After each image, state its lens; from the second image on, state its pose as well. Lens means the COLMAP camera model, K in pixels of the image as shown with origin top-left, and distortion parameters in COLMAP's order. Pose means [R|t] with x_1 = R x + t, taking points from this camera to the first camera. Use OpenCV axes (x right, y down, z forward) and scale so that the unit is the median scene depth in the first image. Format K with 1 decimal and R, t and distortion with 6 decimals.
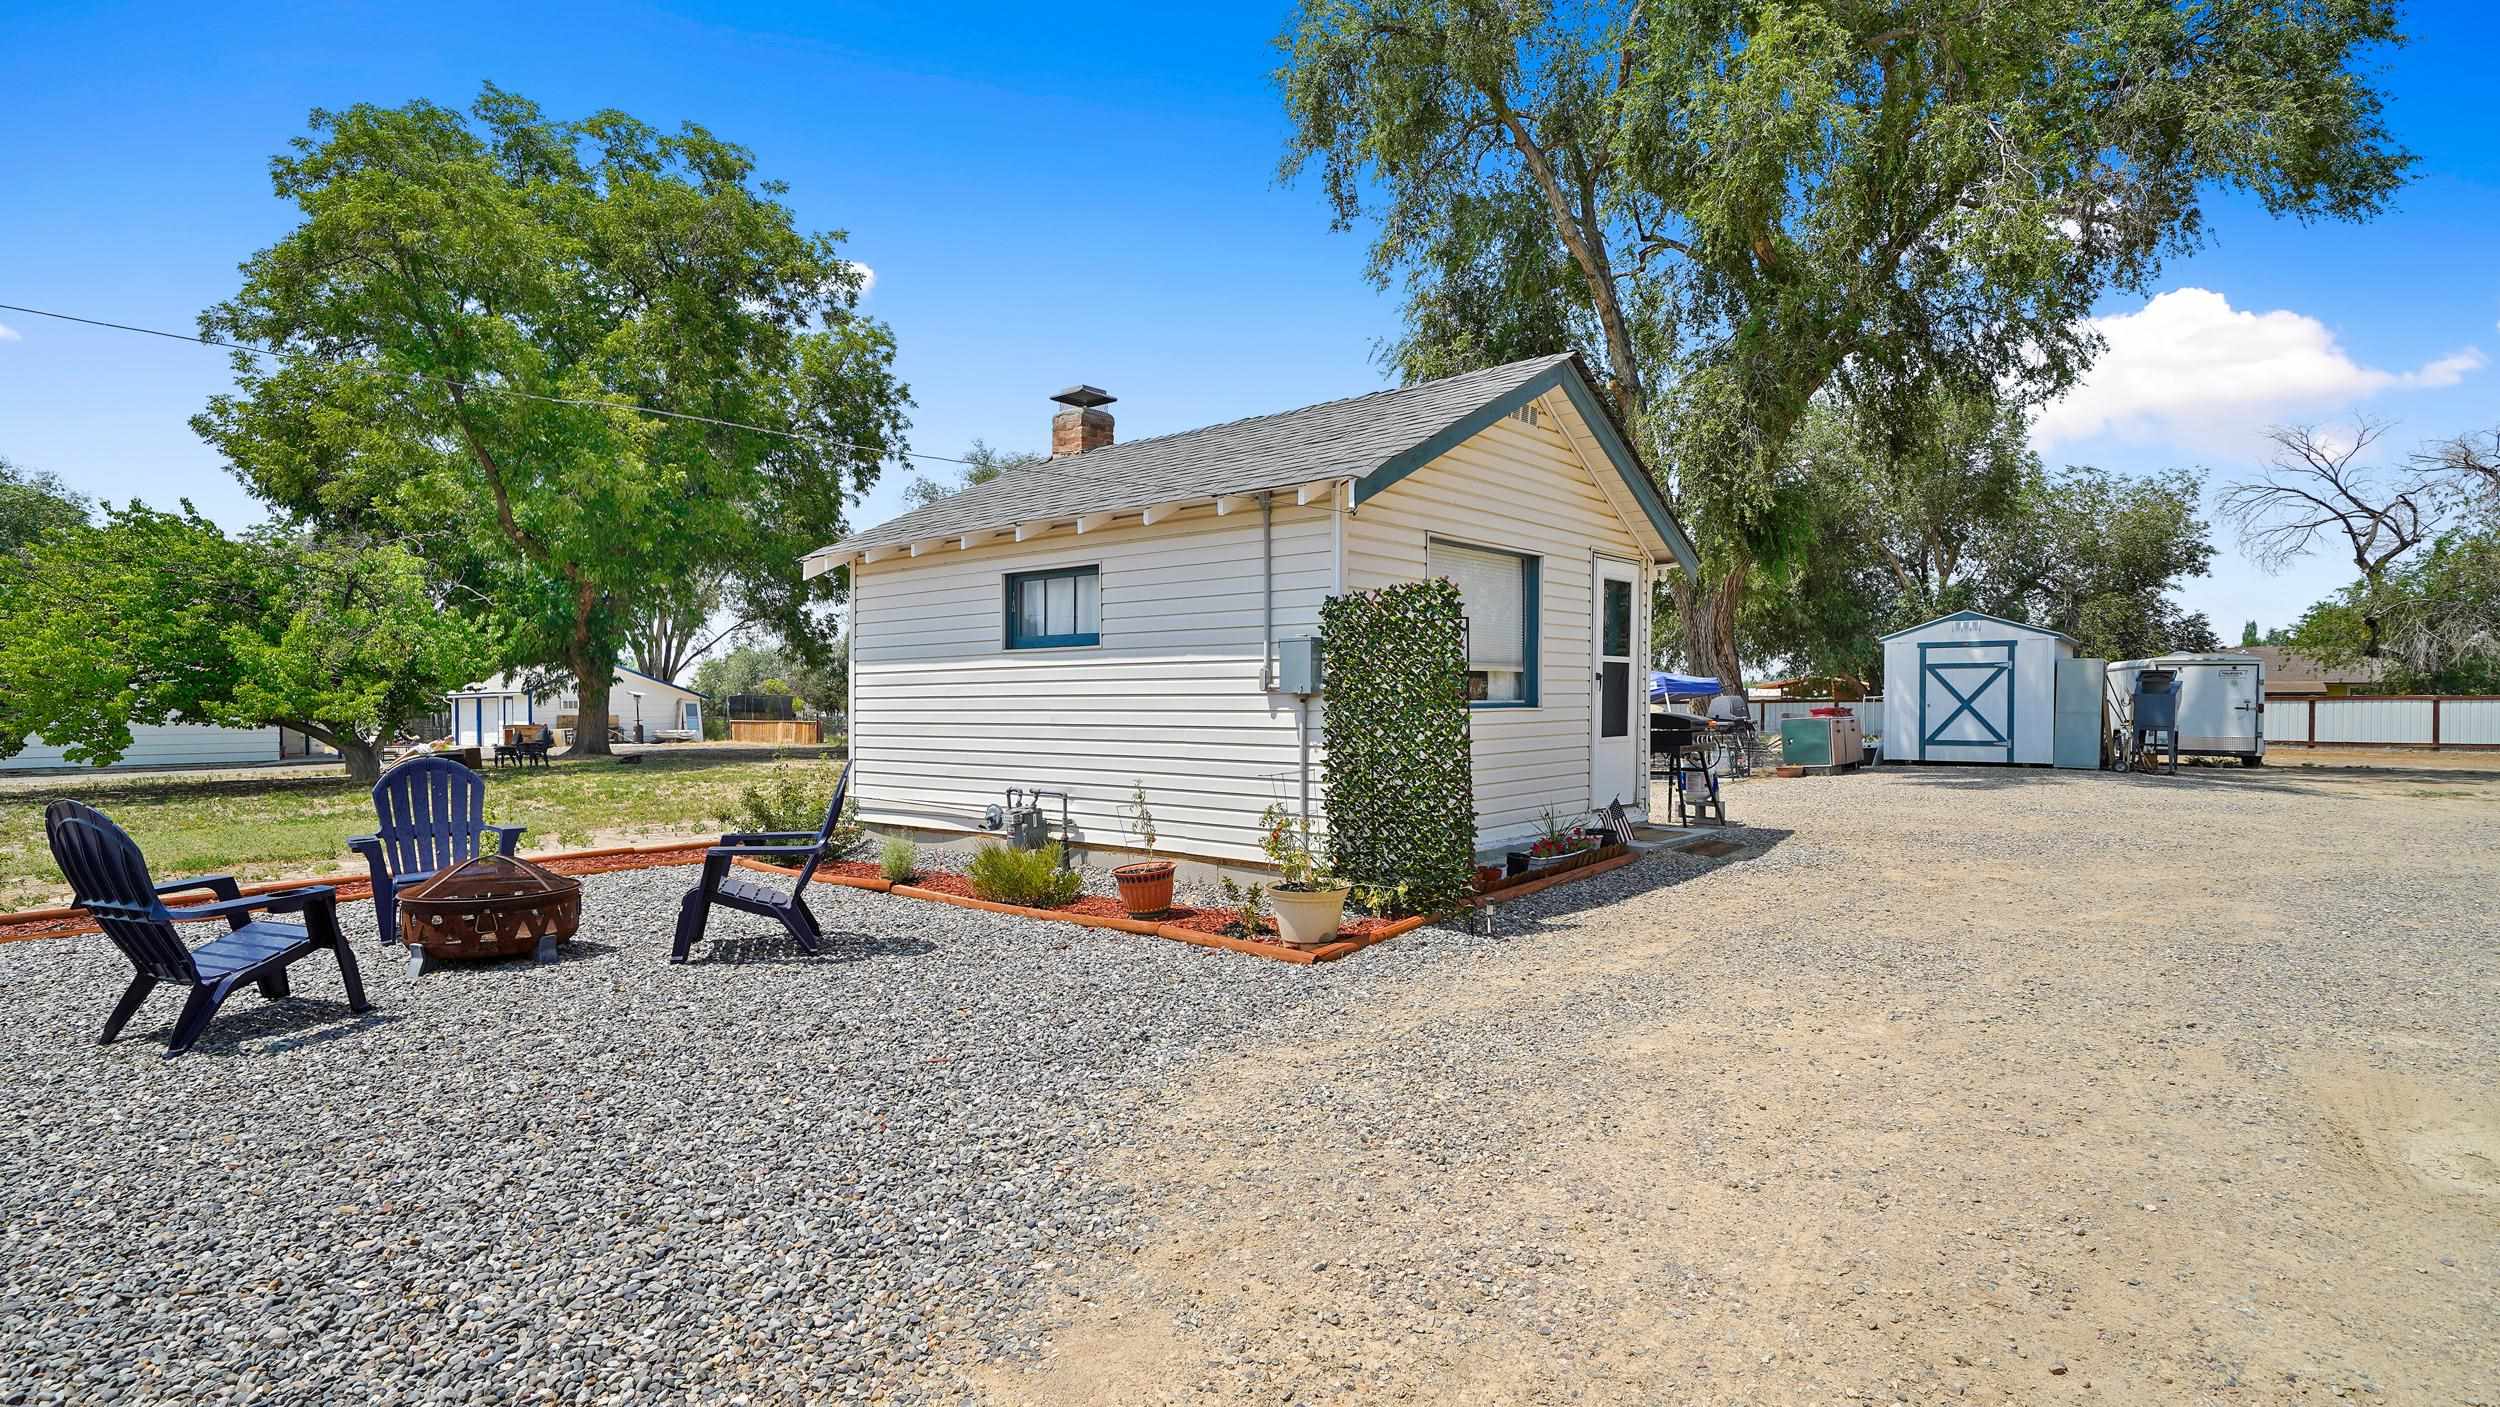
lens RADIAL K [[1135.7, 0, 1243.9], [0, 1135.7, 729.3], [0, 0, 1]] dist [-0.006498, -0.000143]
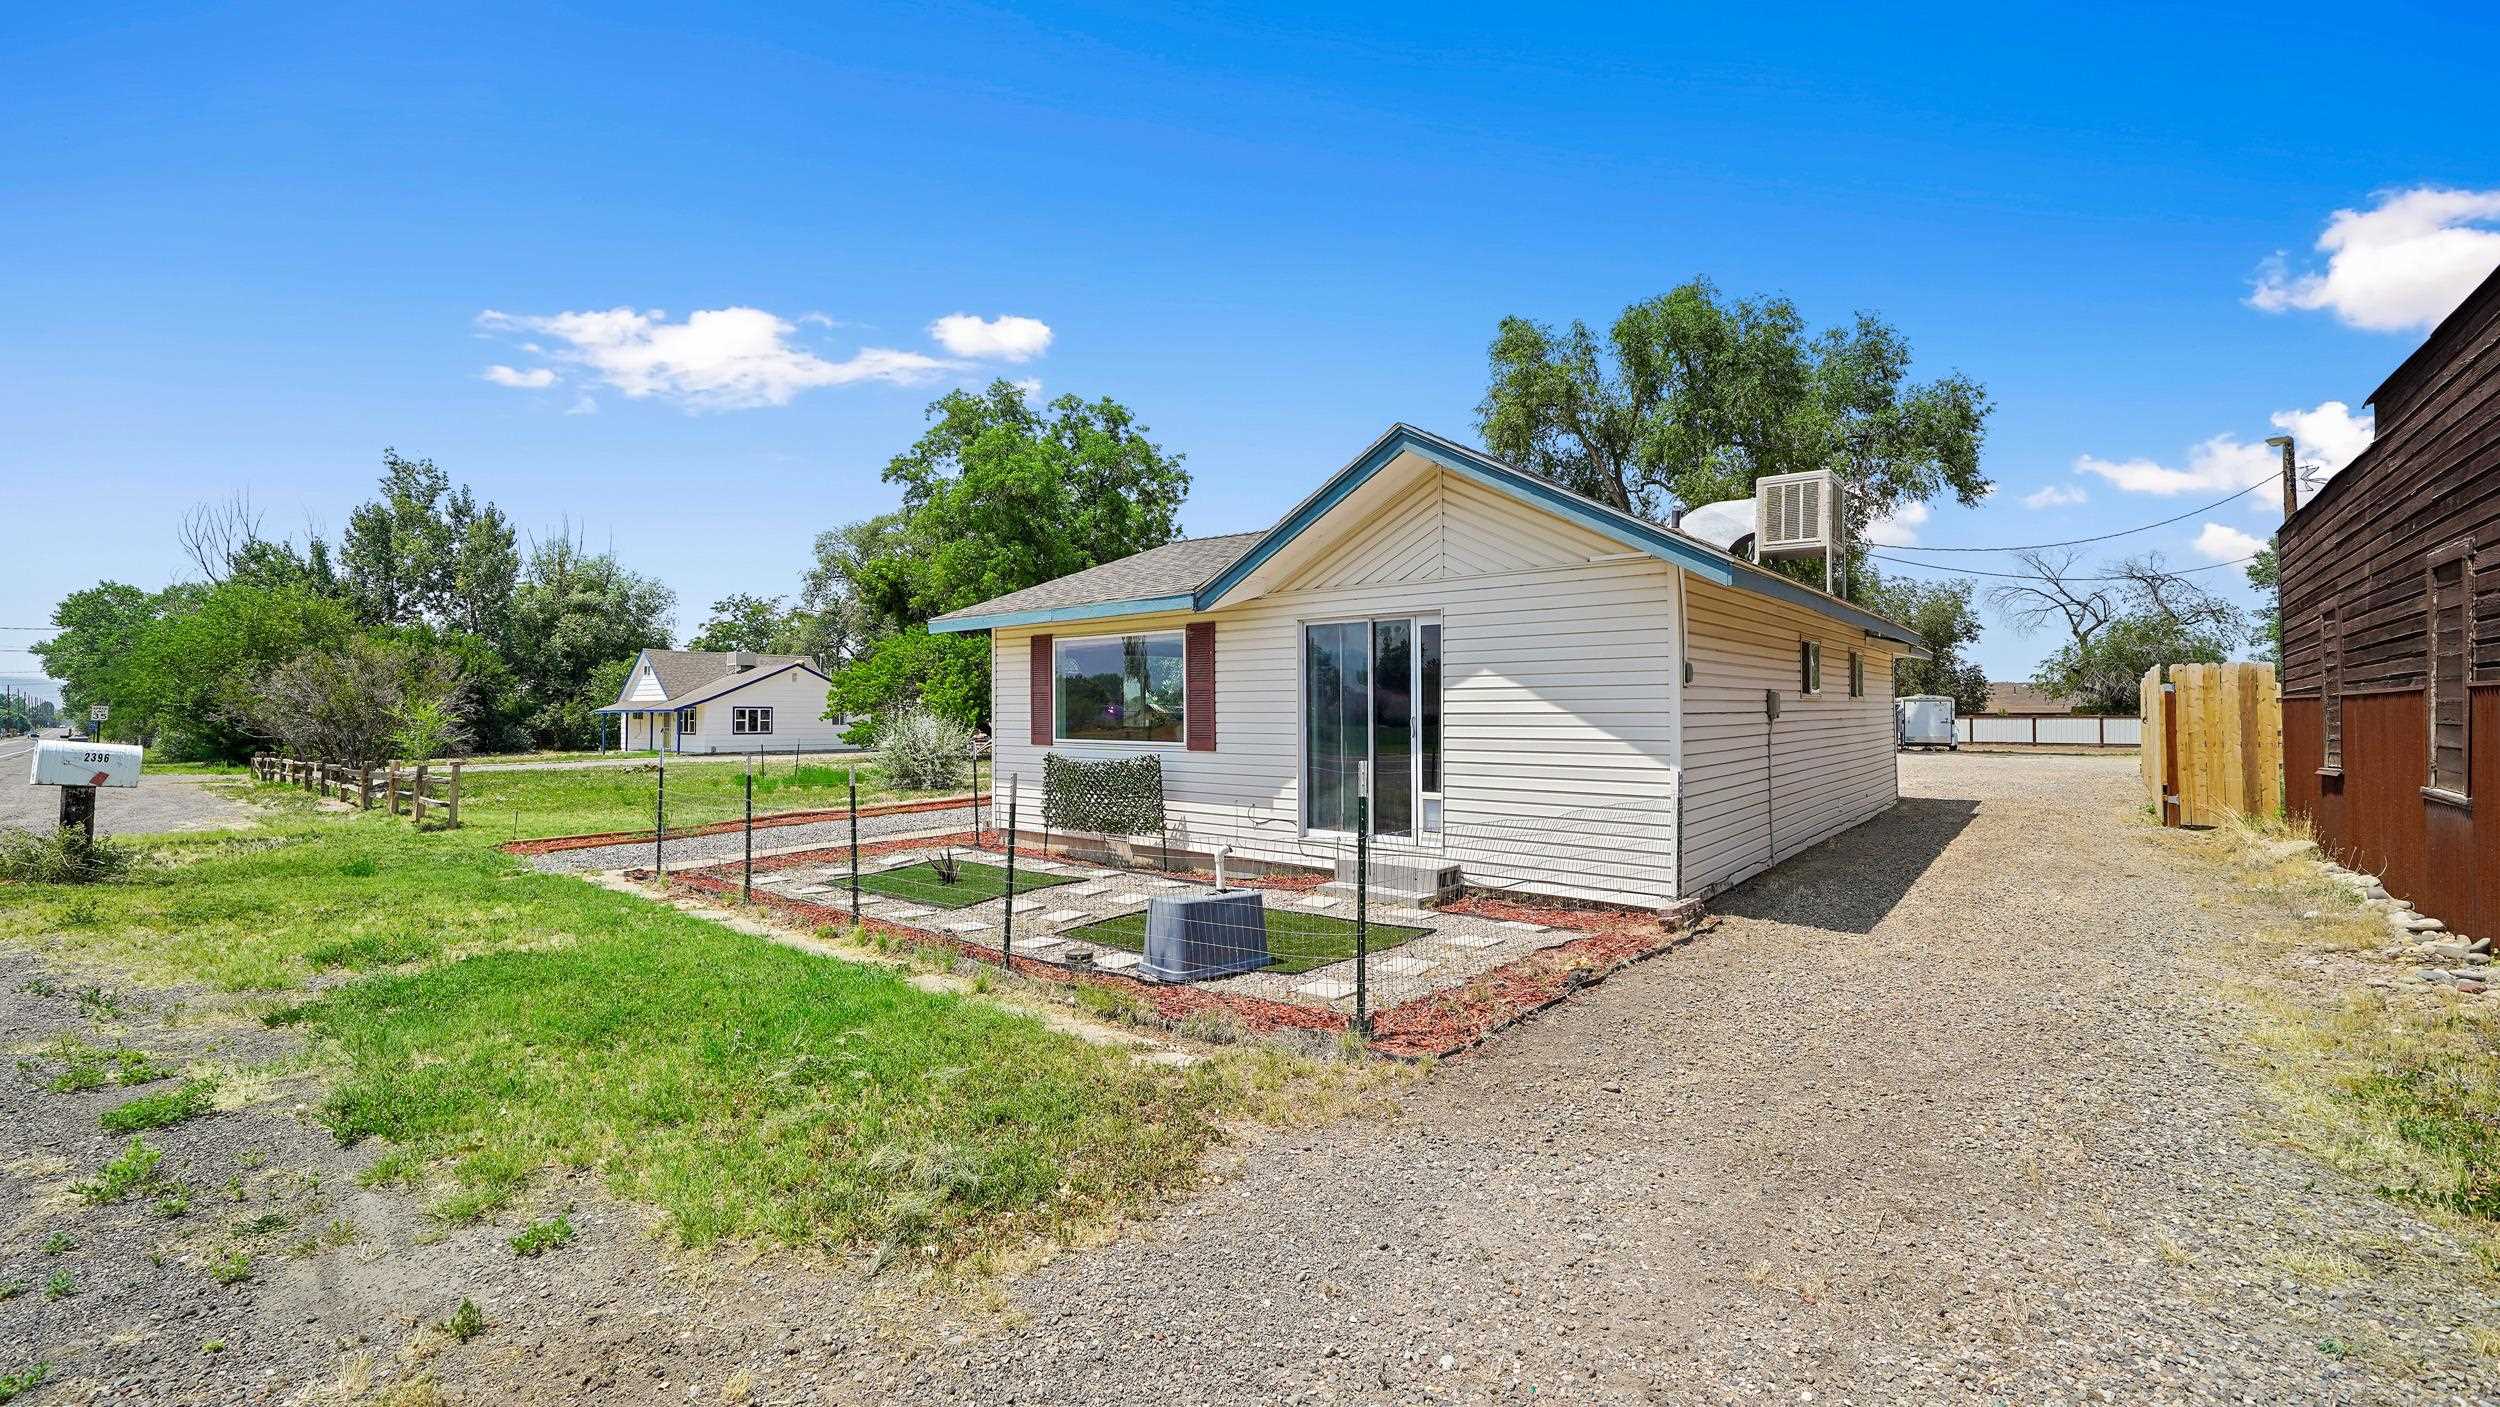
lens RADIAL K [[1003.0, 0, 1229.7], [0, 1003.0, 704.9], [0, 0, 1]] dist [-0.002164, -0.000128]
pose [[0.999957, -0.001417, -0.009167, -0.313941], [0.001145, 0.999562, -0.029585, -0.002795], [0.009205, 0.029573, 0.999520, -0.646646]]
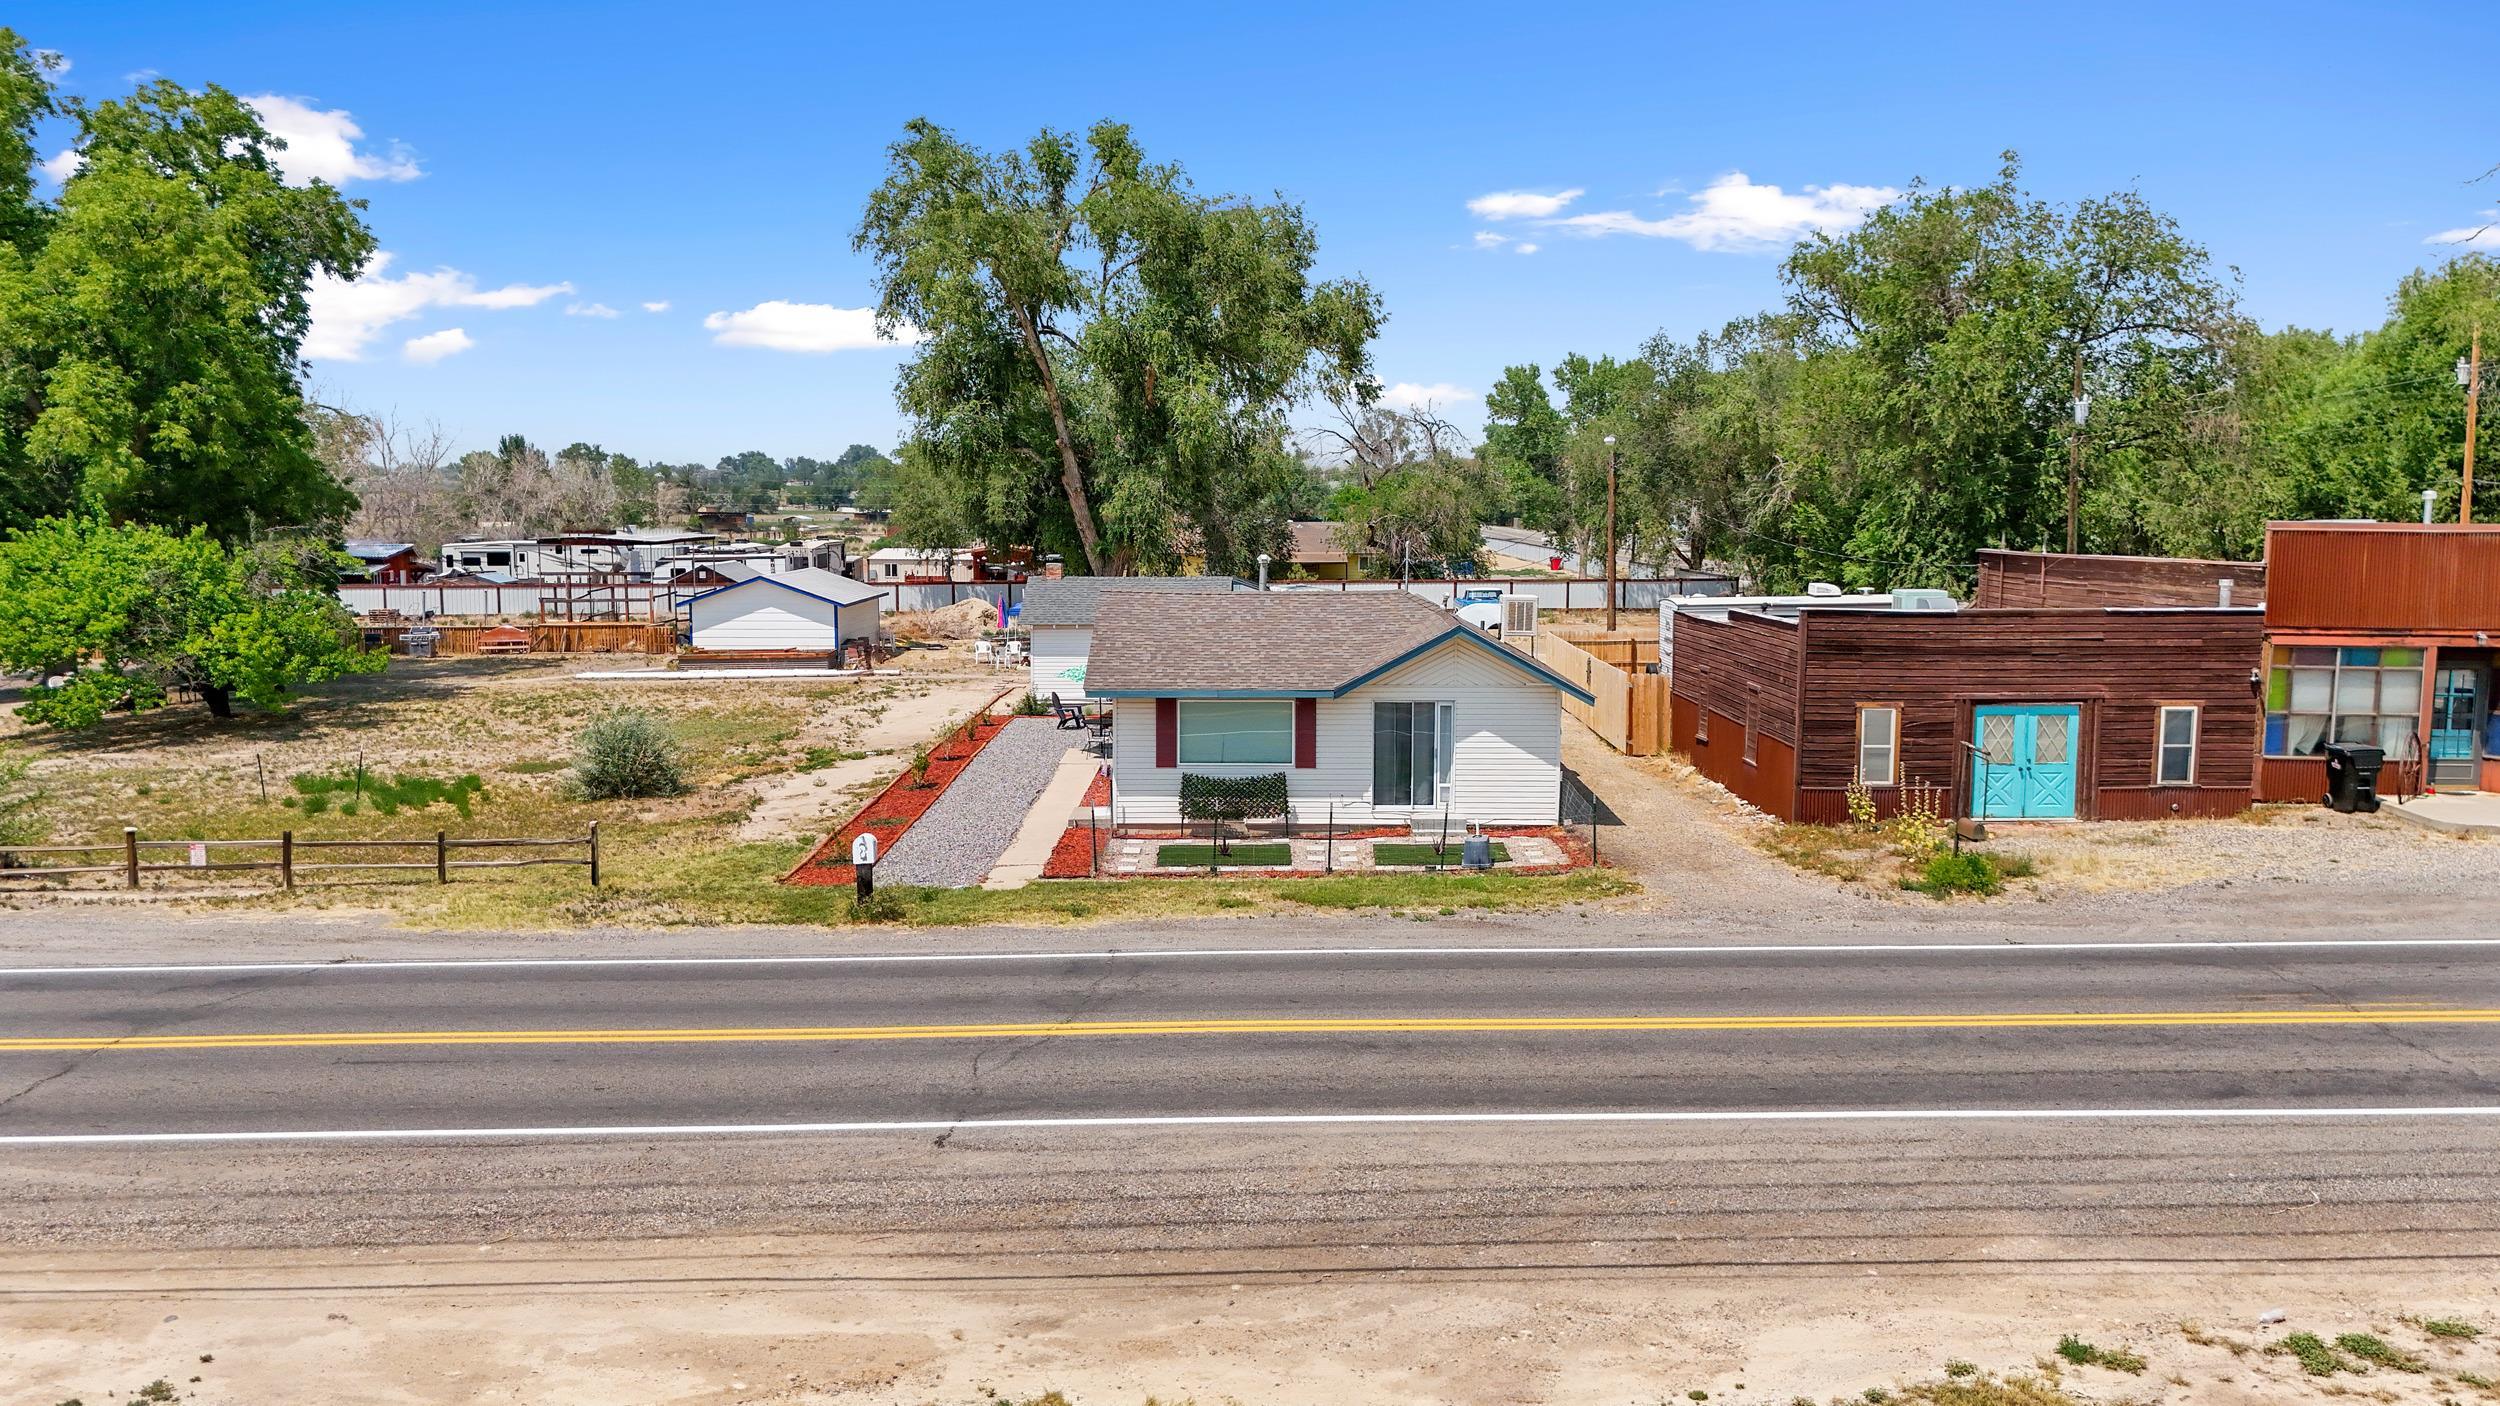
lens RADIAL K [[1830.1, 0, 1250.0], [0, 1830.1, 703.0], [0, 0, 1]] dist [0.077588, -0.002131]
pose [[0.768533, -0.070326, 0.635933, -0.990788], [0.012621, 0.995414, 0.094828, -0.130030], [-0.639686, -0.064853, 0.765896, -1.090669]]
